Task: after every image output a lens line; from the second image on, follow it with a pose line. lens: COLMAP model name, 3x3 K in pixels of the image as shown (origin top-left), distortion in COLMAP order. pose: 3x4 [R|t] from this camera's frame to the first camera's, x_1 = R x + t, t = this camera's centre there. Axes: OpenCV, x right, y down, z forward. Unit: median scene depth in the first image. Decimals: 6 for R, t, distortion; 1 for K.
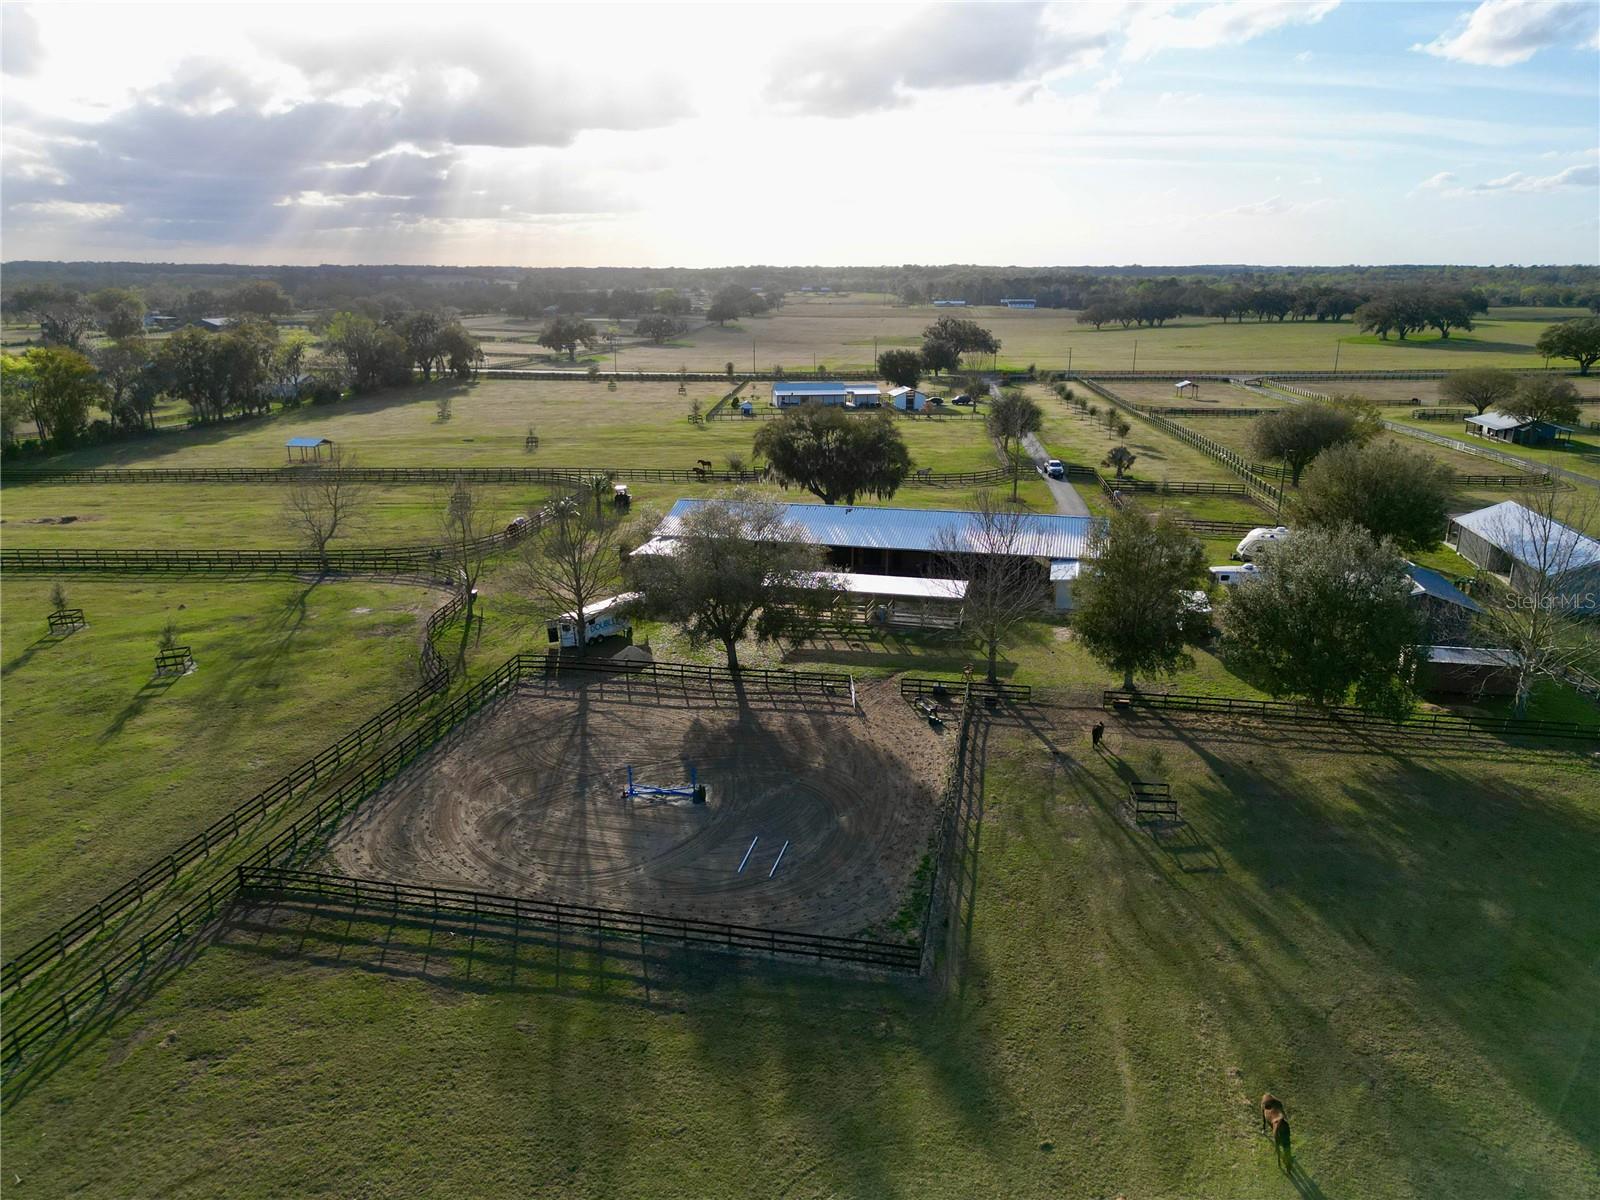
lens RADIAL K [[1118.8, 0, 797.4], [0, 1118.8, 609.8], [0, 0, 1]] dist [0.060037, -0.053099]
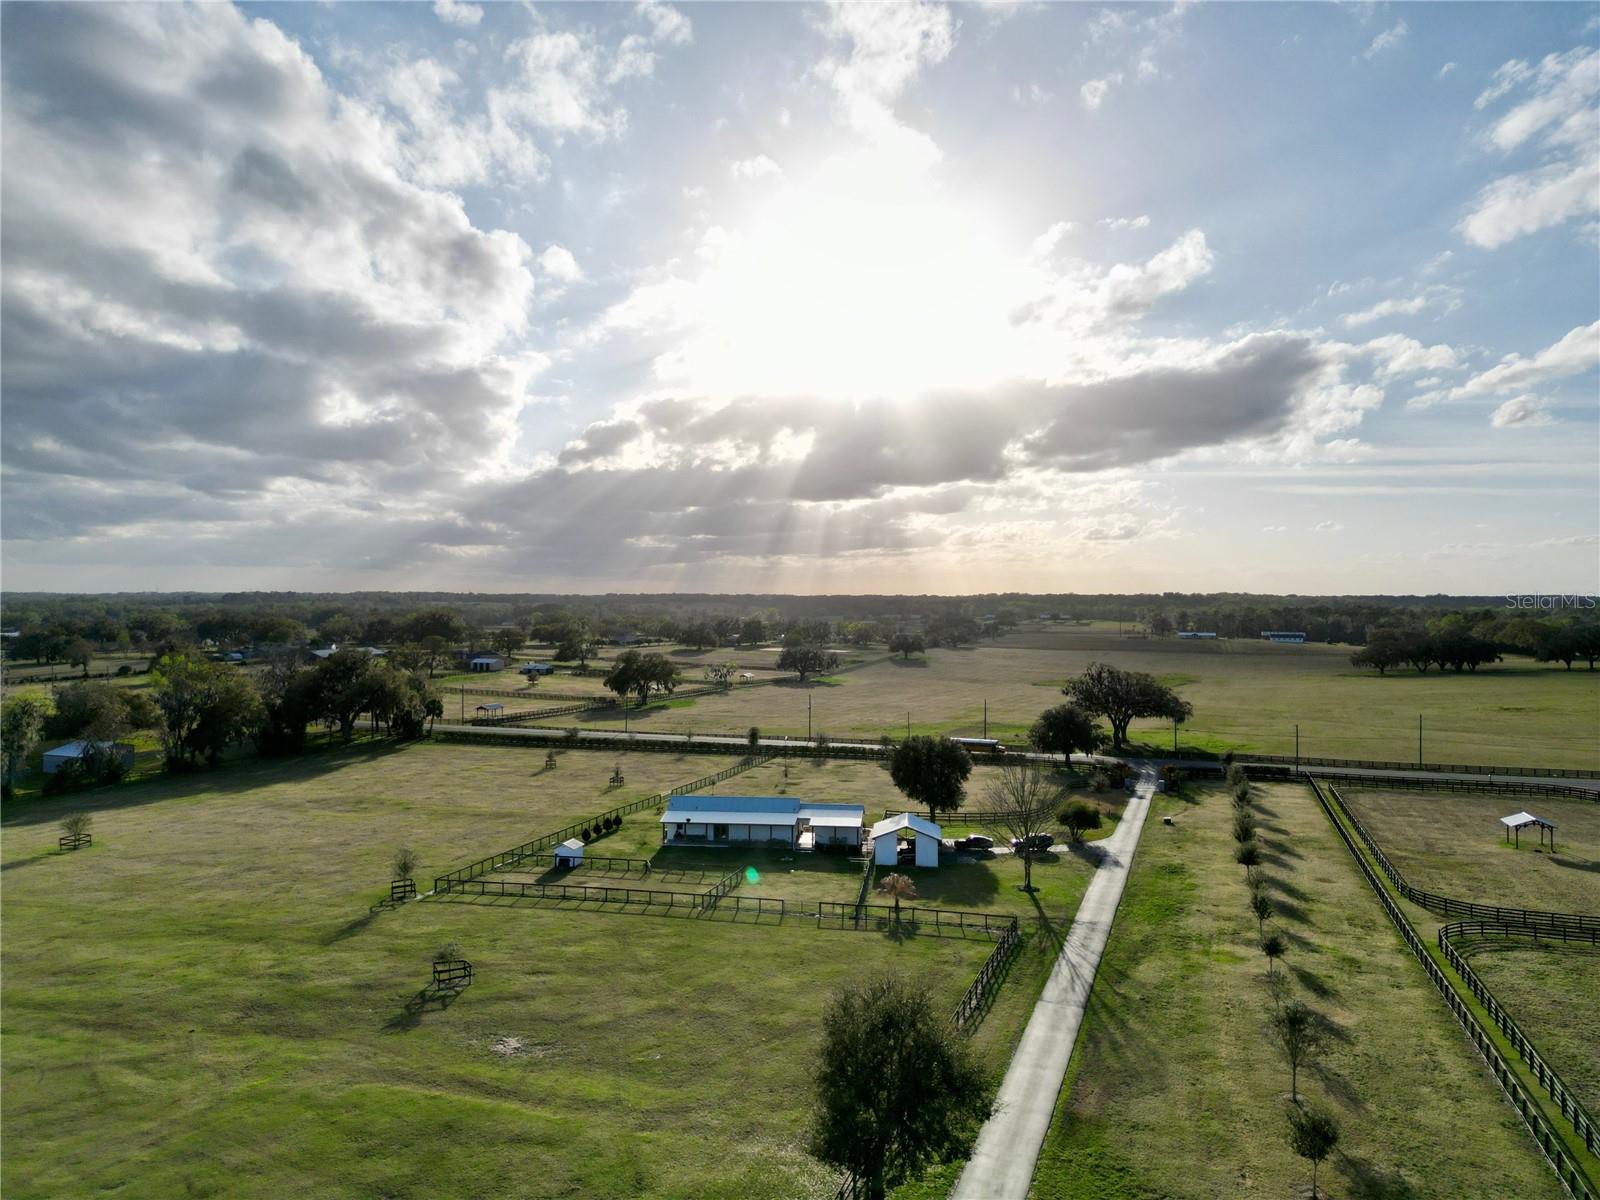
lens RADIAL K [[1118.8, 0, 797.4], [0, 1118.8, 609.8], [0, 0, 1]] dist [0.060037, -0.053099]
pose [[0.971747, 0.005512, -0.235963, 0.560648], [-0.070970, 0.960287, -0.269838, -0.493393], [0.225104, 0.278960, 0.933547, 1.621966]]
